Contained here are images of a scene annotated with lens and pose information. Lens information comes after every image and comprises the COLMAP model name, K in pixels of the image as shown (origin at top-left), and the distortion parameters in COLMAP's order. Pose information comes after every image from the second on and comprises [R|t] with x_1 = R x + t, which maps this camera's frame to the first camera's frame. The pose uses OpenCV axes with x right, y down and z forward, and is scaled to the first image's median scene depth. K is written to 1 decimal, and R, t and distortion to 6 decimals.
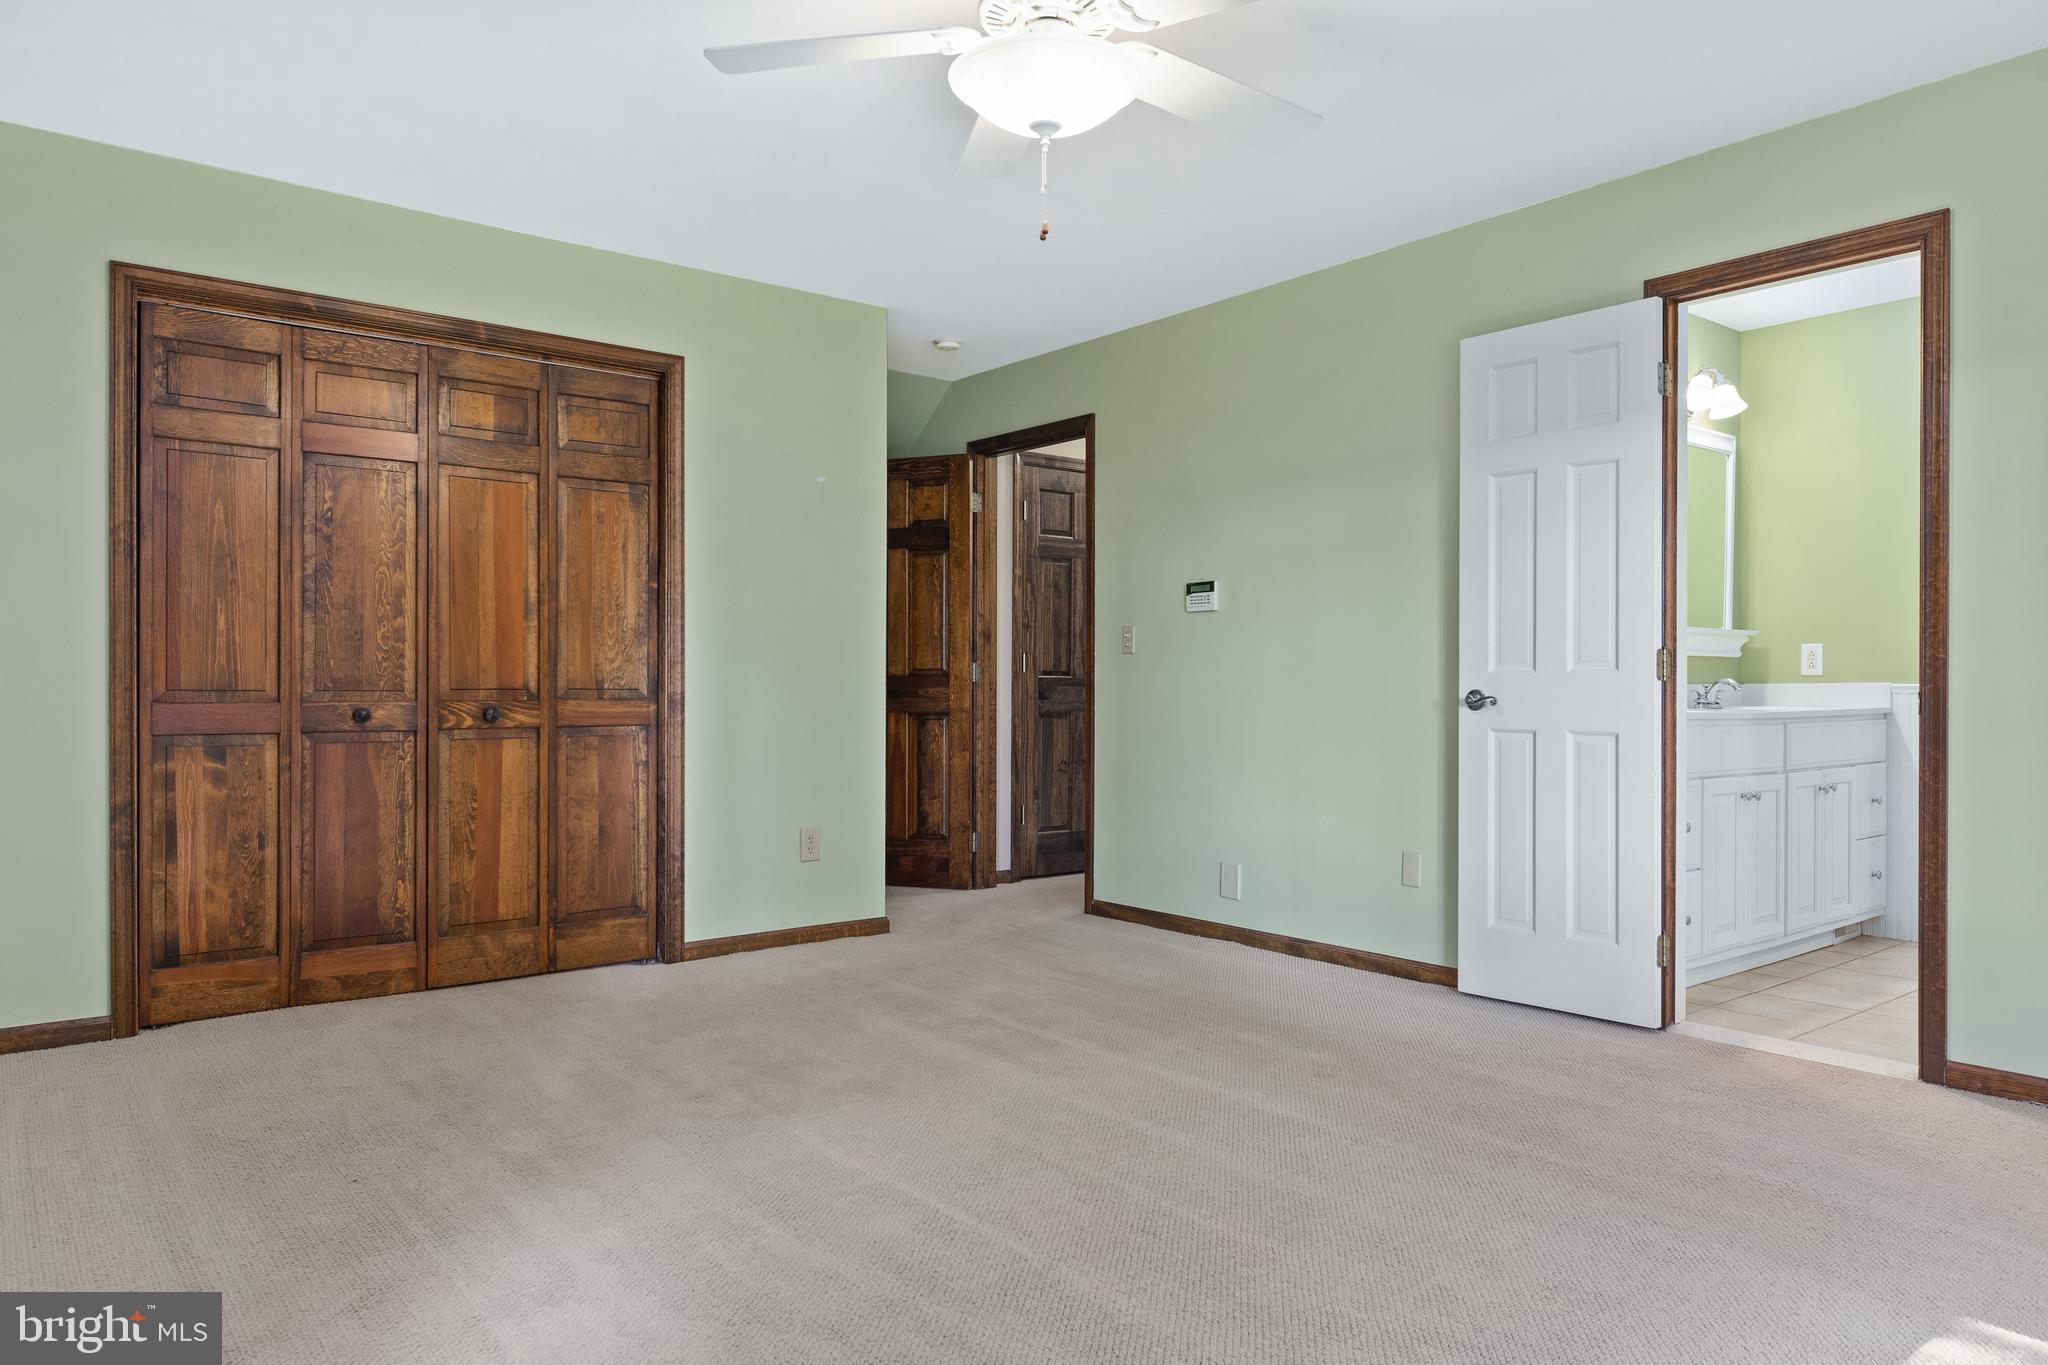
lens RADIAL K [[1362.4, 0, 1016.3], [0, 1362.4, 690.9], [0, 0, 1]] dist [0.012650, -0.018332]
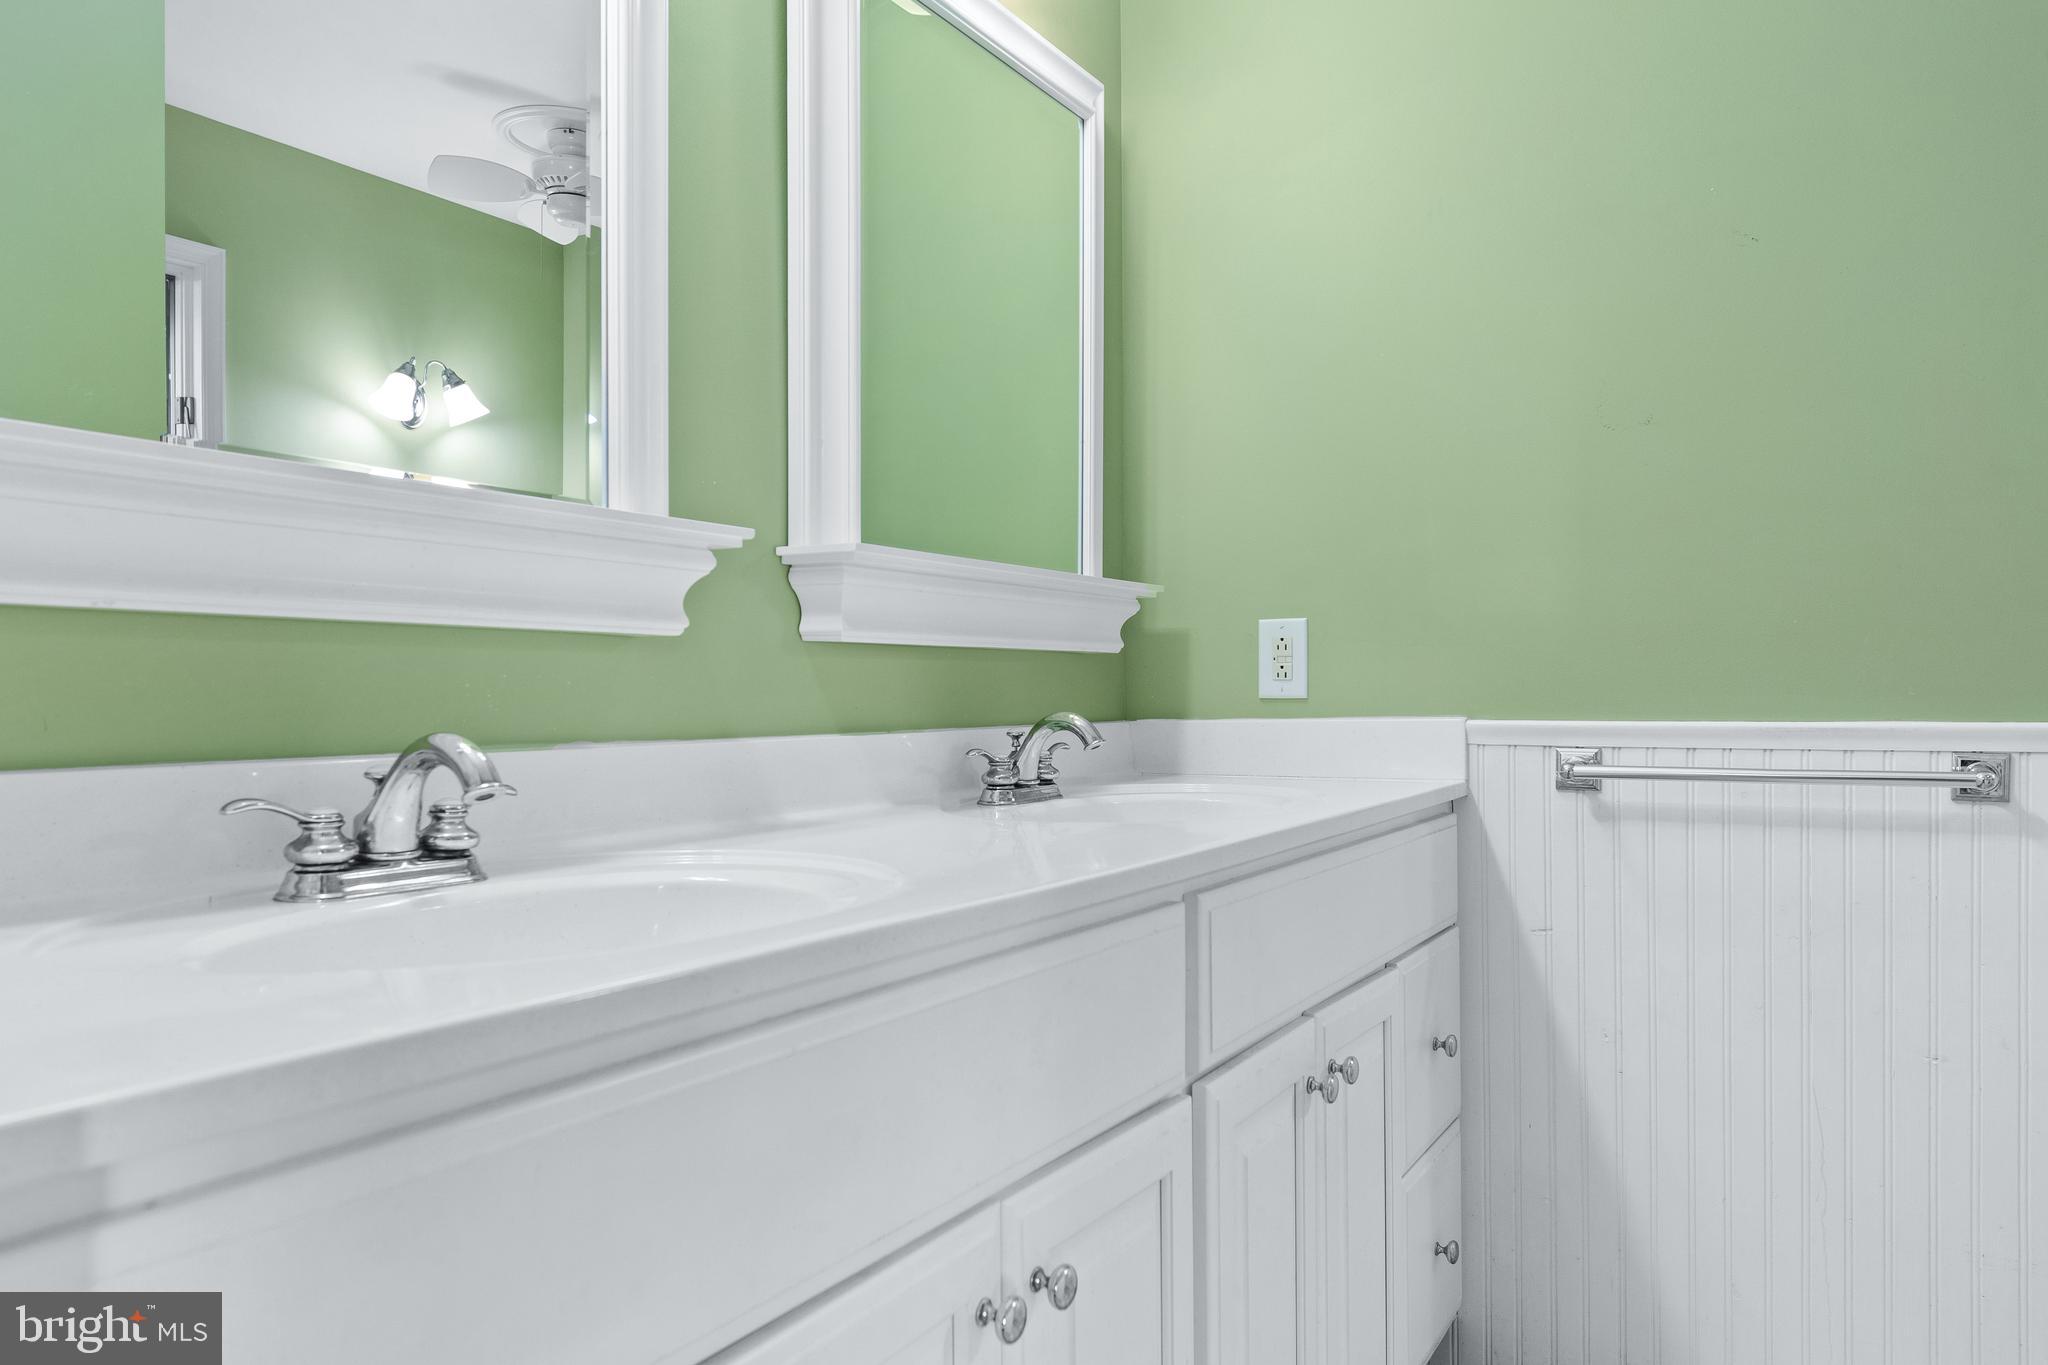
lens RADIAL K [[1362.4, 0, 1029.5], [0, 1362.4, 681.4], [0, 0, 1]] dist [0.012650, -0.018332]
pose [[0.941869, -0.004557, 0.335949, 0.383857], [0.007879, 0.999933, -0.008525, -0.013676], [-0.335888, 0.010676, 0.941842, 0.658093]]
